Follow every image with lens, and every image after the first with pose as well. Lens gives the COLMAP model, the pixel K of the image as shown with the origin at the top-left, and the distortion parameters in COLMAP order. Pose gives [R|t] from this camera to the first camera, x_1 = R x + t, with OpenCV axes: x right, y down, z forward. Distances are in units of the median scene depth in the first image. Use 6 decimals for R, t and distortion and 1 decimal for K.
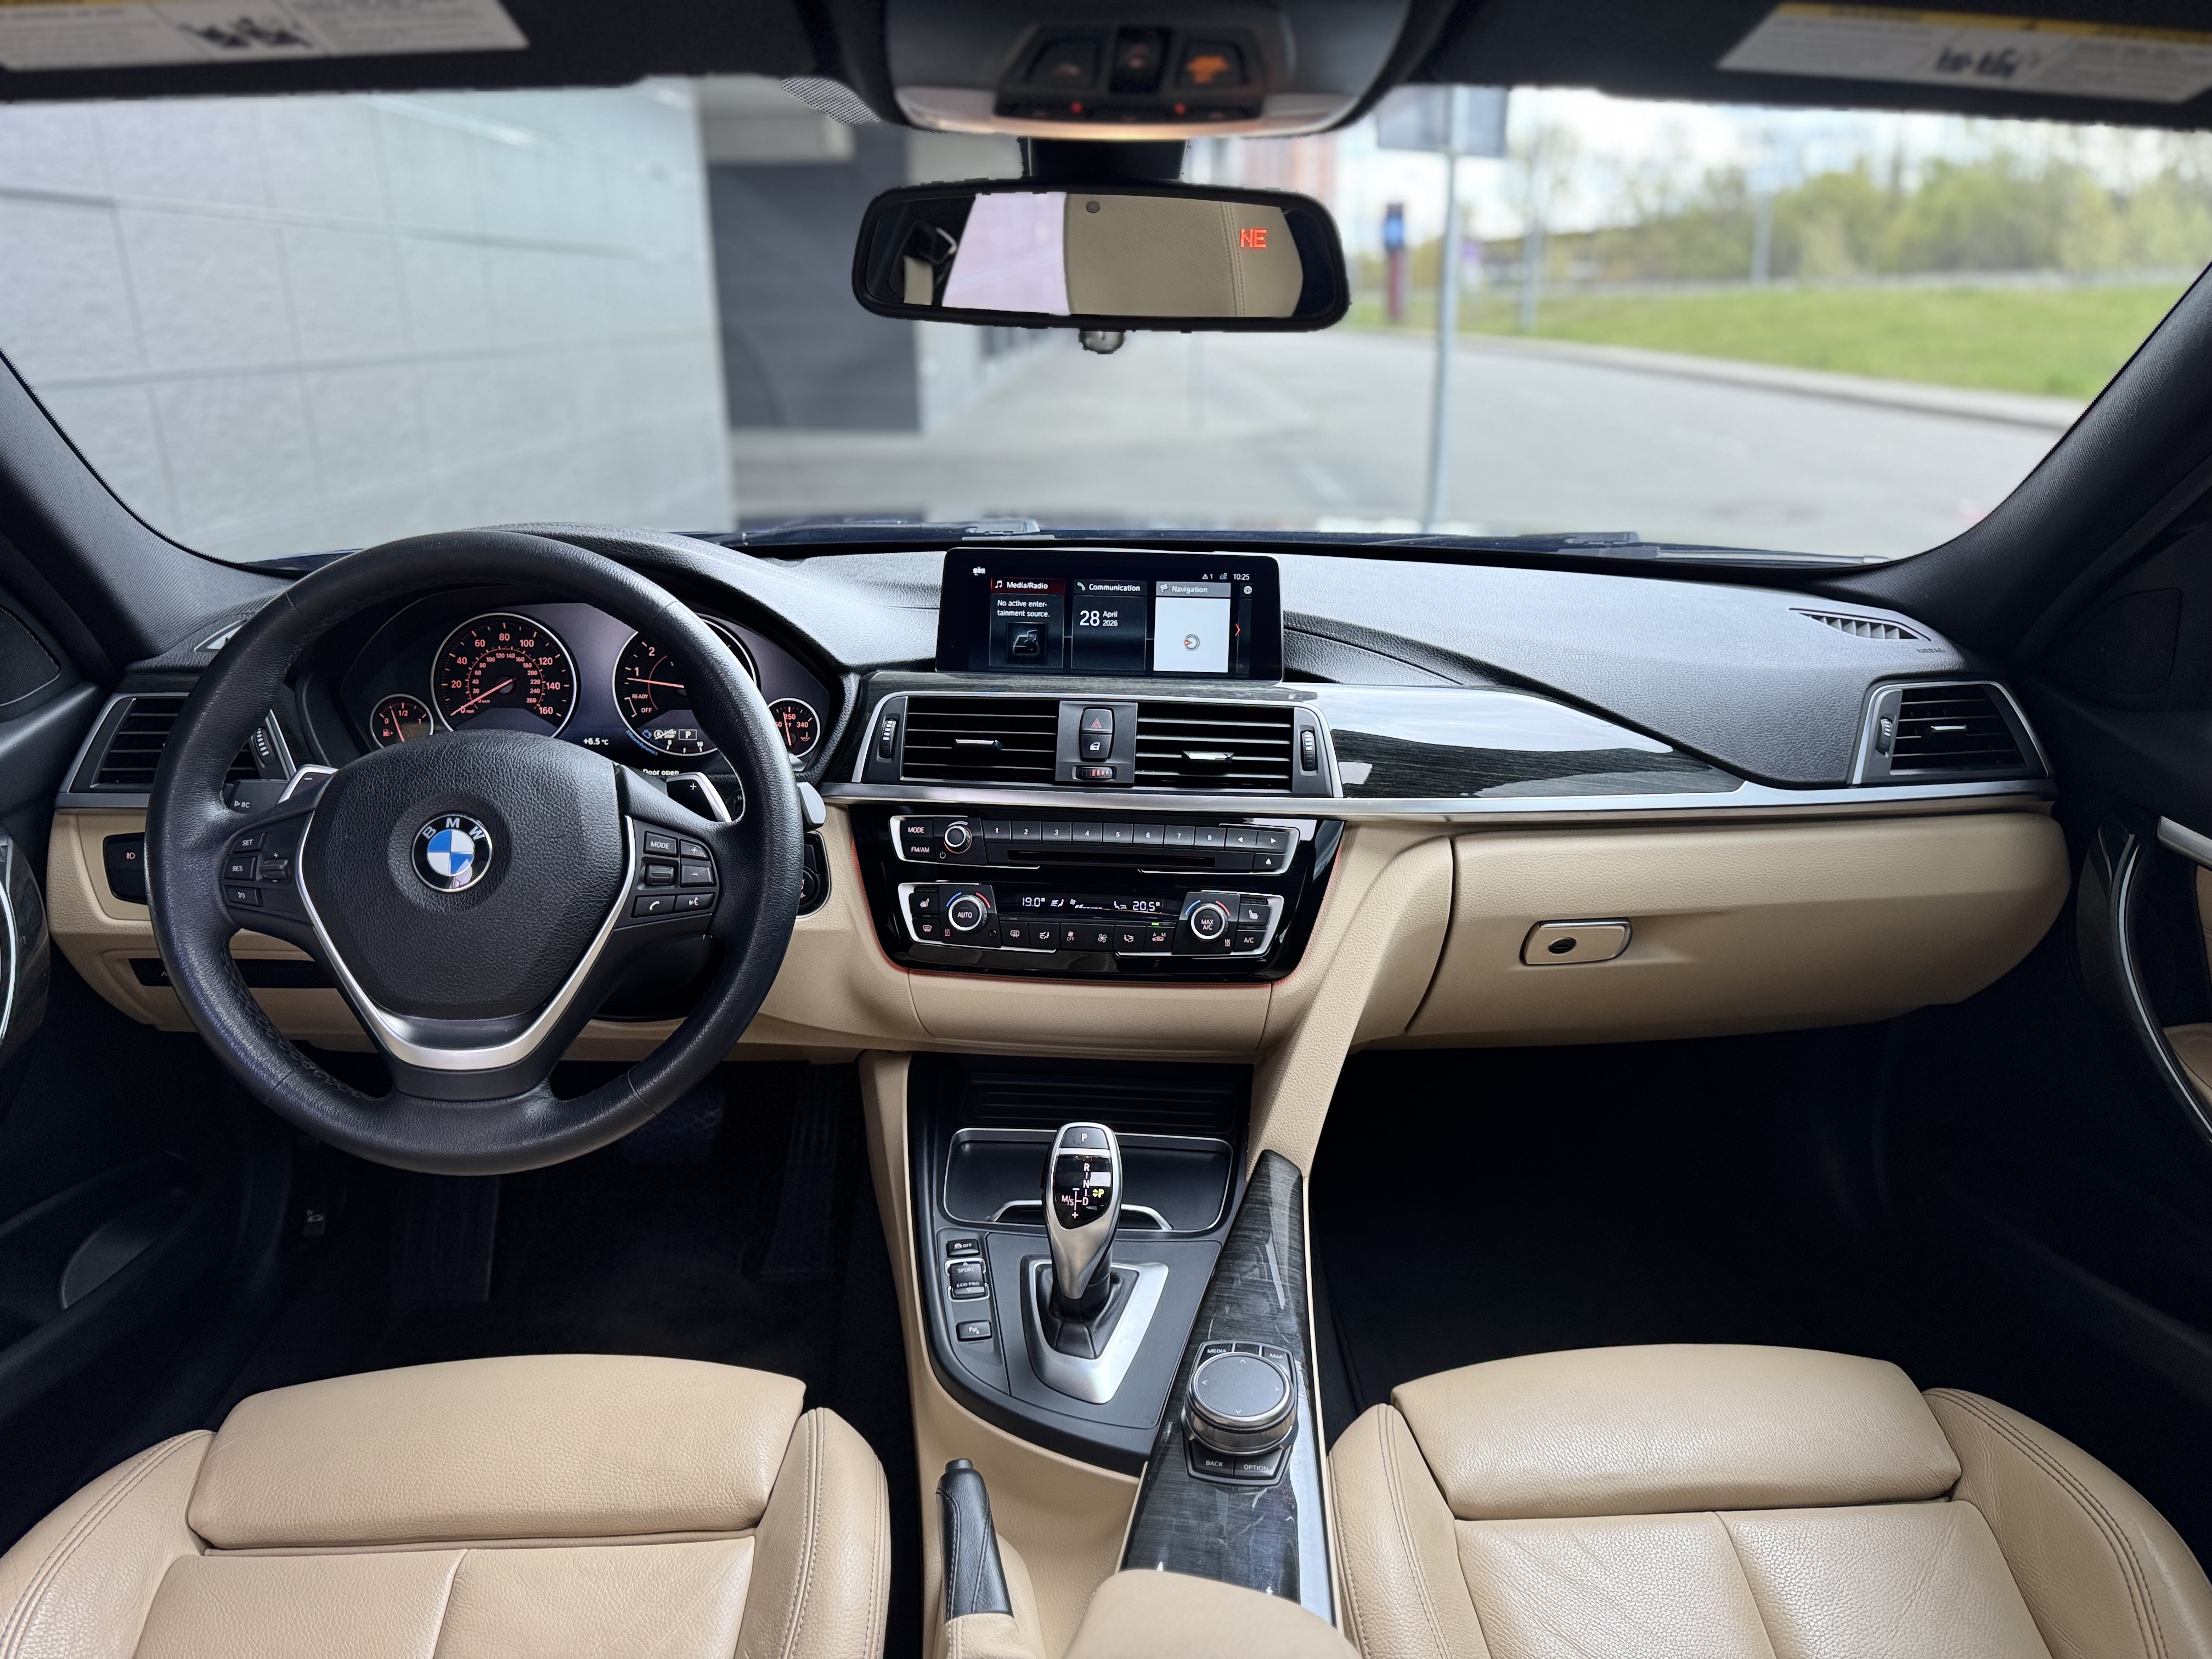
lens RADIAL K [[1558.4, 0, 1109.1], [0, 1558.4, 823.9], [0, 0, 1]] dist [0.054023, -0.030246]
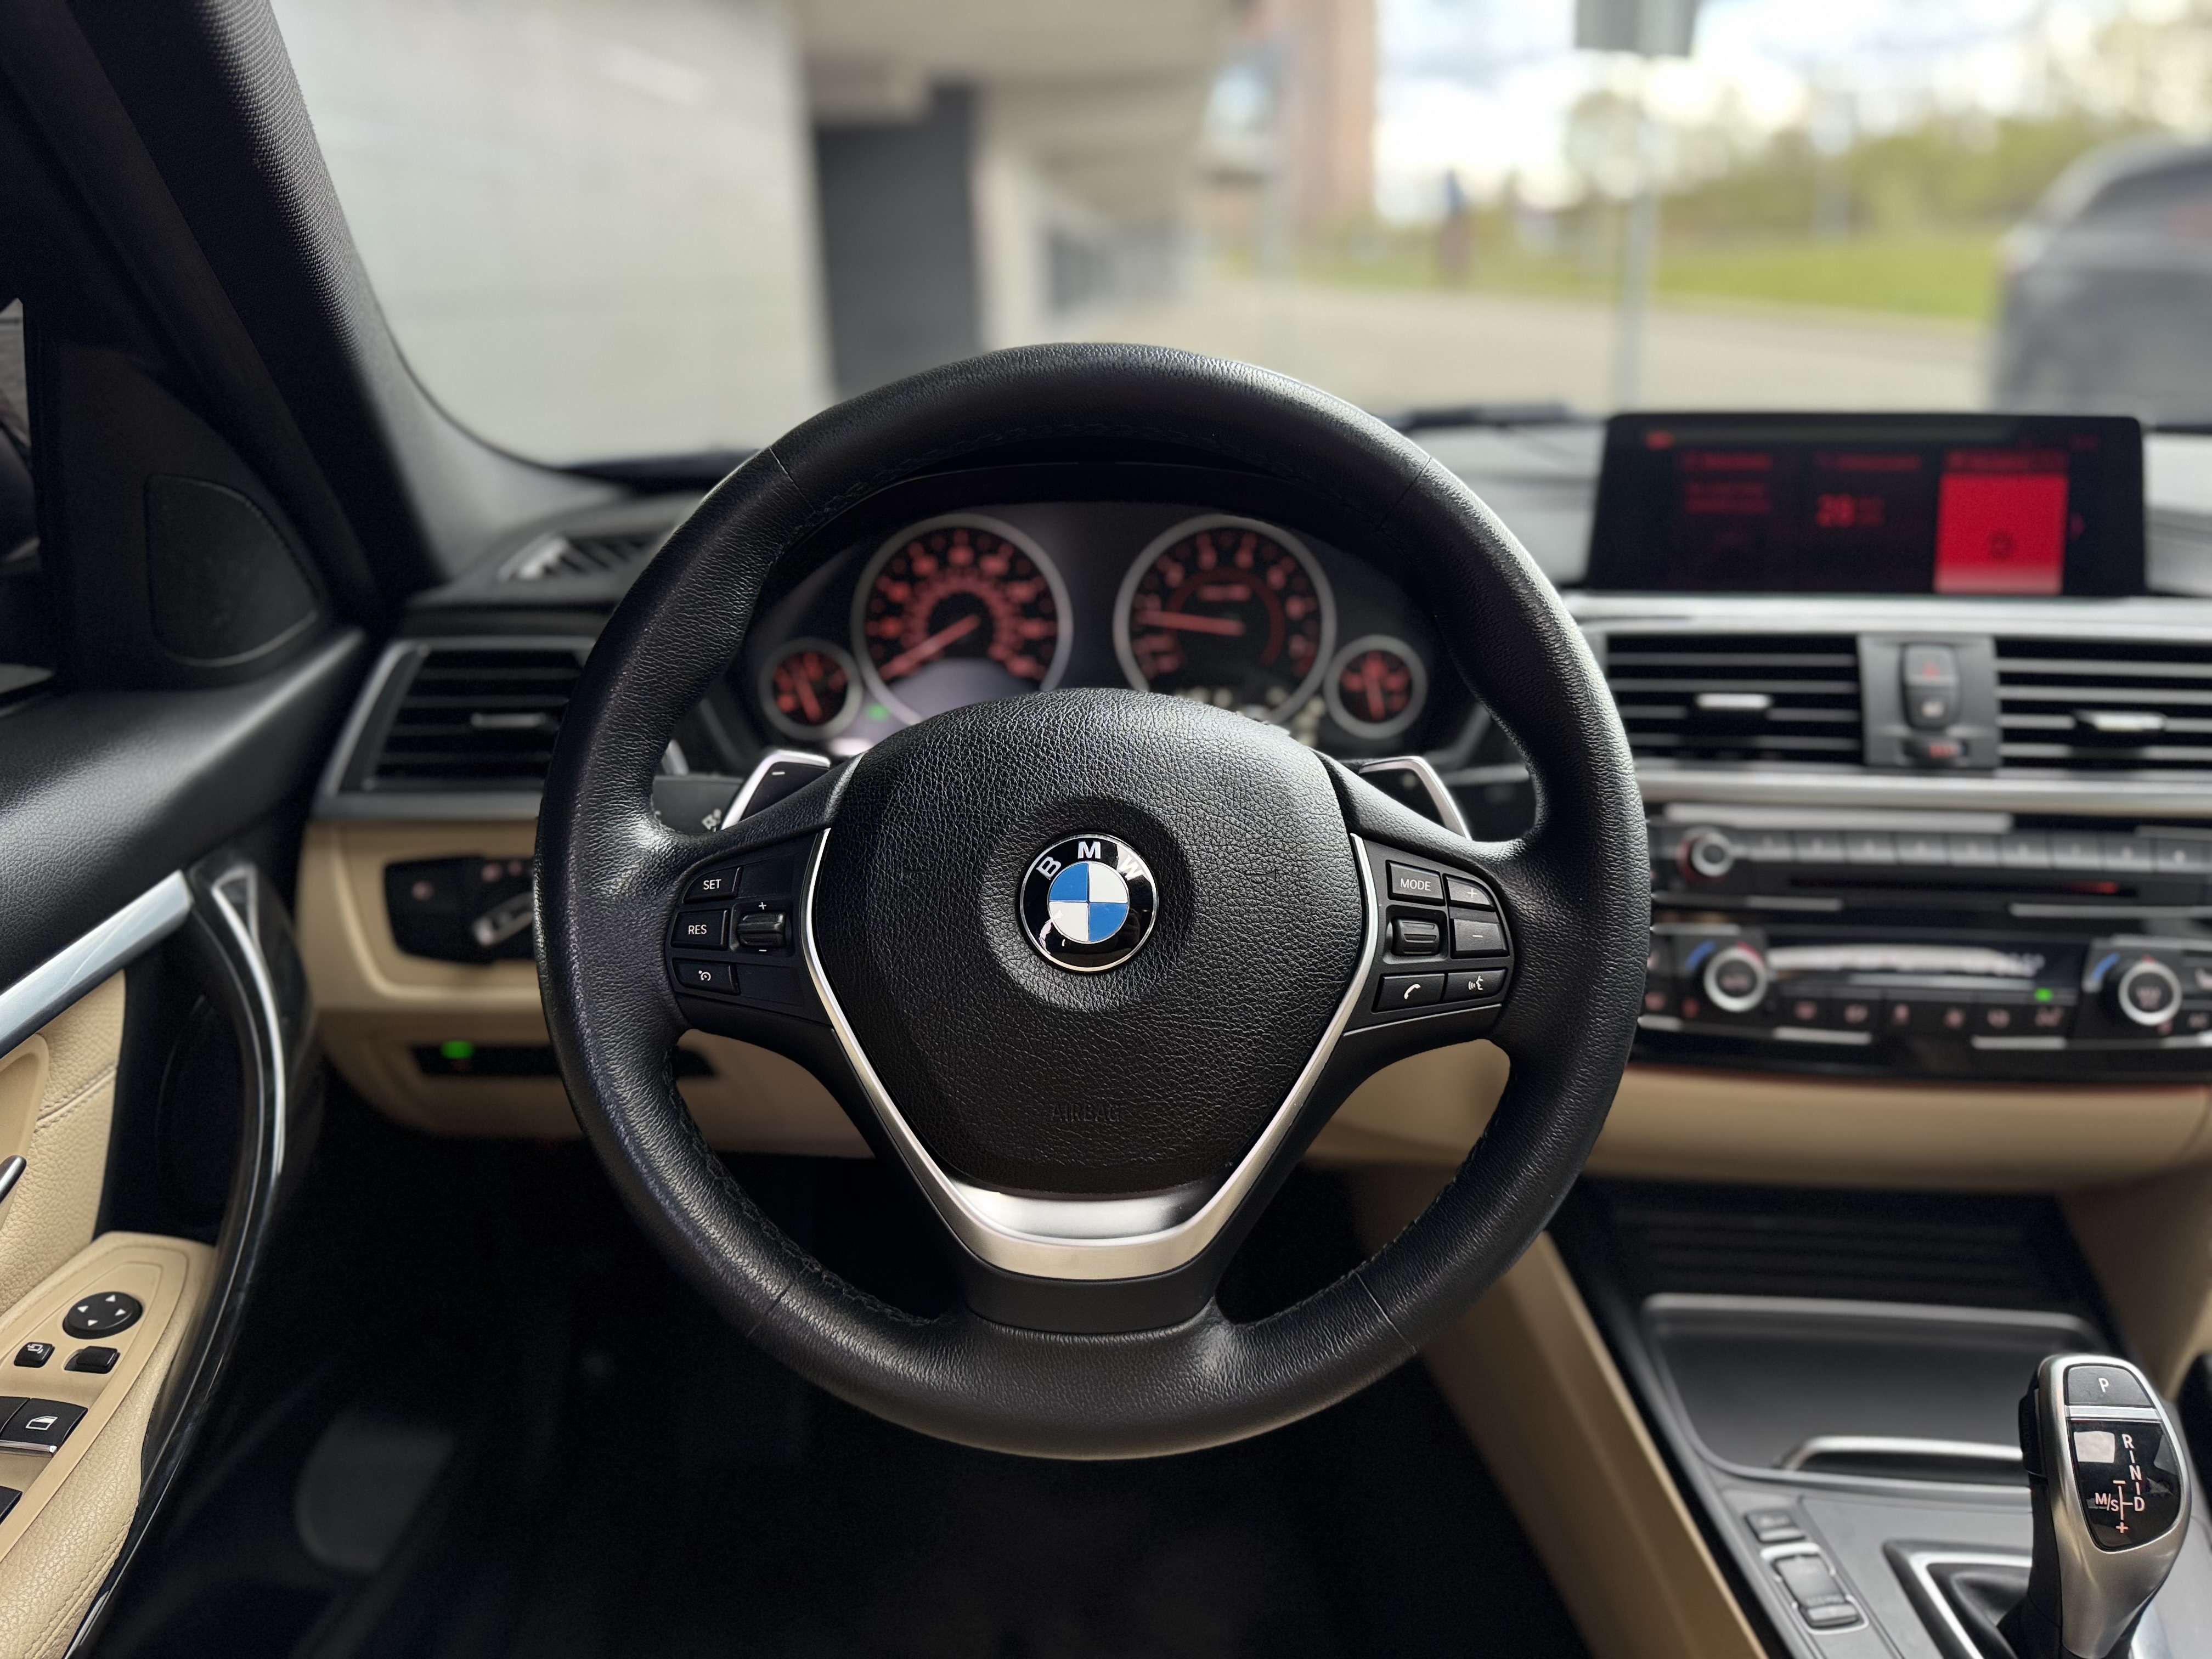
lens RADIAL K [[1558.4, 0, 1106.3], [0, 1558.4, 841.8], [0, 0, 1]] dist [0.054023, -0.030246]
pose [[0.999617, -0.007170, -0.026743, -0.324340], [0.007740, 0.999744, 0.021268, -0.012446], [0.026584, -0.021467, 0.999416, 0.363107]]
